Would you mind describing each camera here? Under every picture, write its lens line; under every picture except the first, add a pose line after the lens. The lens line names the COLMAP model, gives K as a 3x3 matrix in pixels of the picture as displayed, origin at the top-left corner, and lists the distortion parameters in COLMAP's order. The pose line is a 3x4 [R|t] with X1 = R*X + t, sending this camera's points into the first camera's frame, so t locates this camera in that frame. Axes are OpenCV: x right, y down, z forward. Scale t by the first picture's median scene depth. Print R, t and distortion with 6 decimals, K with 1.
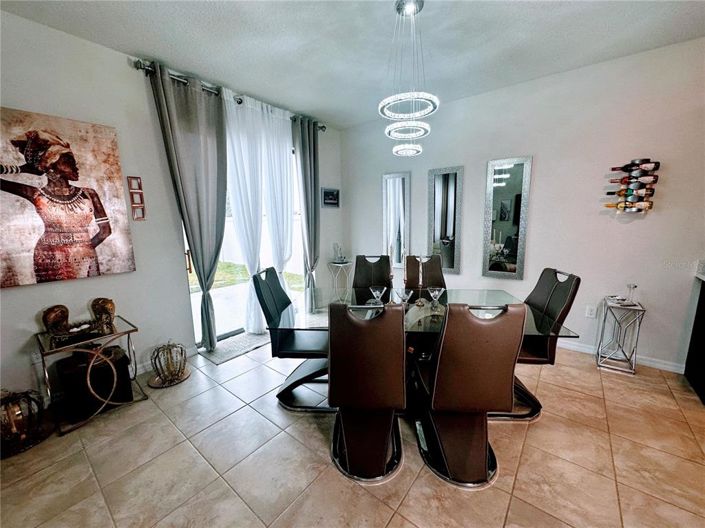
lens RADIAL K [[282.5, 0, 355.2], [0, 282.5, 264.2], [0, 0, 1]] dist [0.016521, 0.000262]
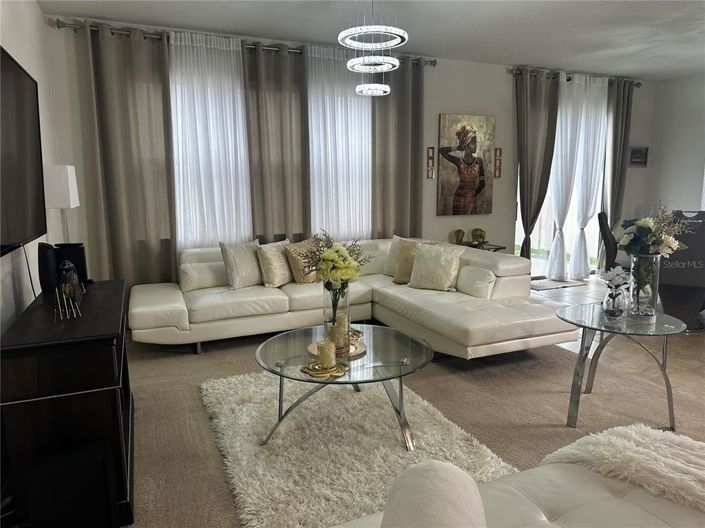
lens RADIAL K [[502.2, 0, 353.9], [0, 502.2, 268.4], [0, 0, 1]] dist [0.006550, -0.006554]
pose [[0.875696, 0.086633, -0.475027, -0.145659], [-0.084196, 0.996098, 0.026451, 0.272665], [0.475465, 0.016832, 0.879574, -1.454608]]
